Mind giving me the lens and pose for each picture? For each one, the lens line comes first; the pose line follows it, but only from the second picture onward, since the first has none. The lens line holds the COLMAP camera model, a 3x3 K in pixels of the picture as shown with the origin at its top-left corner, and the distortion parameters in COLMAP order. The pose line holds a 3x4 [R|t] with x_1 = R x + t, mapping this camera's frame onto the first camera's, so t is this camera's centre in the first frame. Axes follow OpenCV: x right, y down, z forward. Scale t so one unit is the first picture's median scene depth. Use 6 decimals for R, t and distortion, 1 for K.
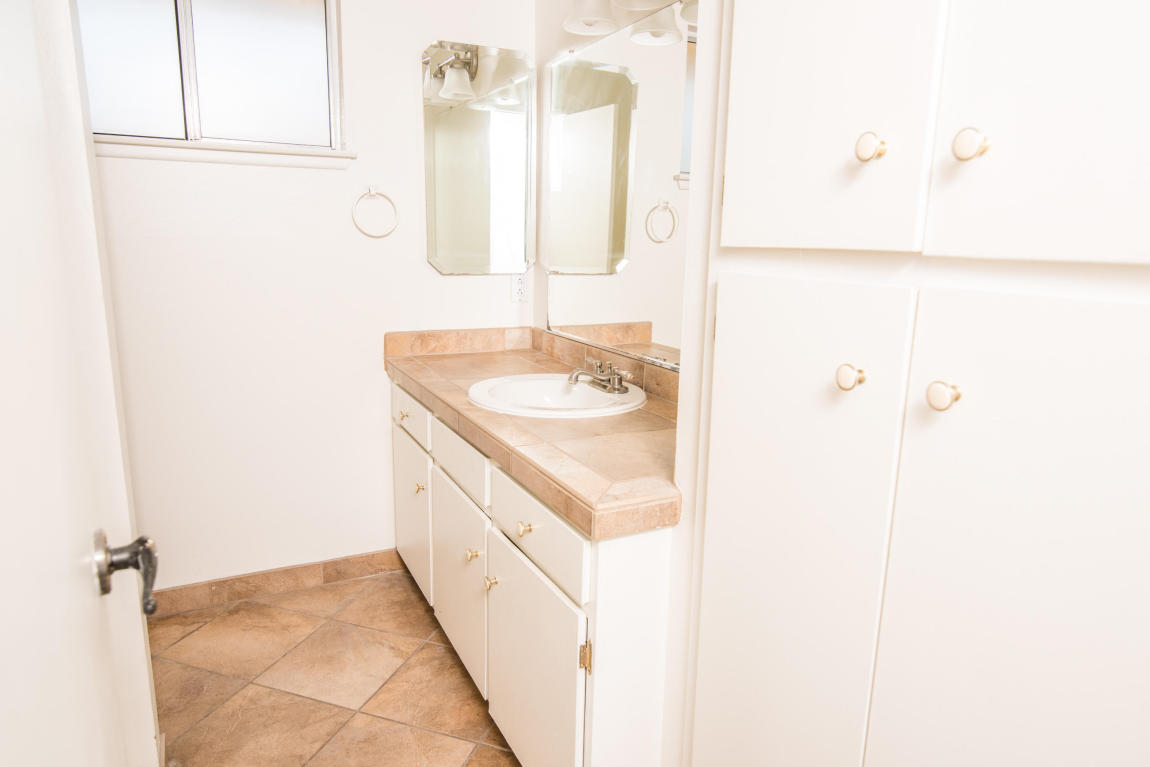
lens RADIAL K [[693.7, 0, 570.9], [0, 693.7, 380.0], [0, 0, 1]] dist [-0.012917, -0.001753]
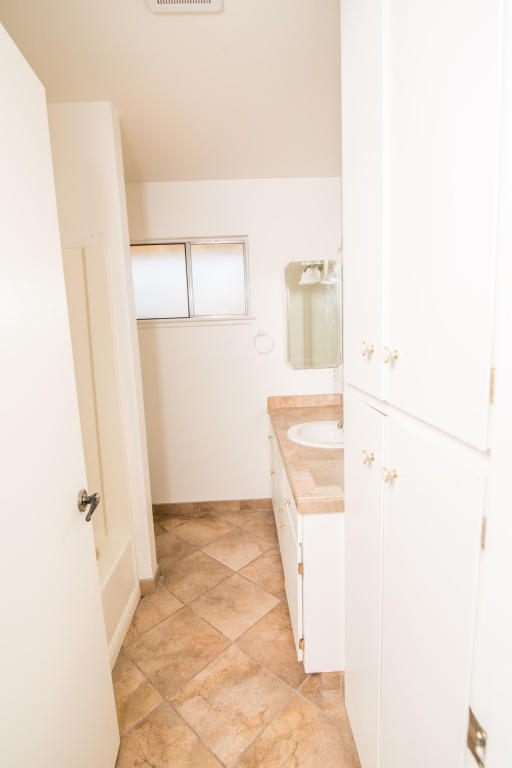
lens RADIAL K [[360.8, 0, 256.8], [0, 360.8, 384.0], [0, 0, 1]] dist [-0.021878, 0.001138]
pose [[0.910726, 0.006266, -0.412964, 0.180001], [-0.030918, 0.998114, -0.053040, -0.051422], [0.411852, 0.061072, 0.909202, -0.042763]]
